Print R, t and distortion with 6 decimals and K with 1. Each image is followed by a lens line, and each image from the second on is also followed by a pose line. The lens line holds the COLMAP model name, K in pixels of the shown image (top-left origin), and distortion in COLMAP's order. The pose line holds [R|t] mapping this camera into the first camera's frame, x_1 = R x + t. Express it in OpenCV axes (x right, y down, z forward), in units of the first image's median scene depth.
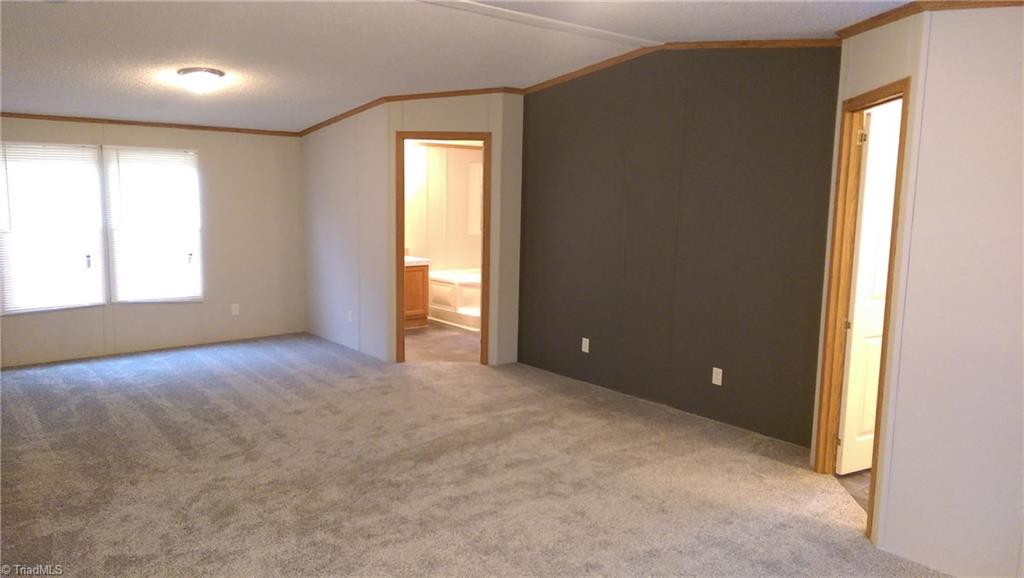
lens RADIAL K [[739.8, 0, 505.0], [0, 739.8, 293.7], [0, 0, 1]] dist [0.018939, -0.024780]
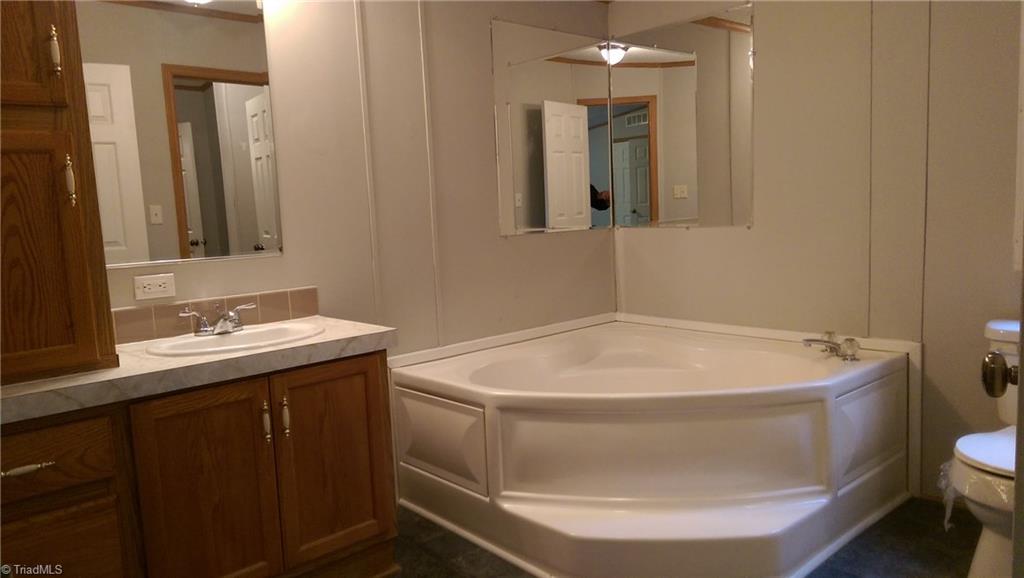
lens RADIAL K [[739.8, 0, 512.5], [0, 739.8, 290.8], [0, 0, 1]] dist [0.018939, -0.024780]
pose [[0.995690, -0.073354, 0.056749, -0.069095], [0.074709, 0.996960, -0.022138, -0.049077], [-0.054953, 0.026283, 0.998143, 0.711614]]
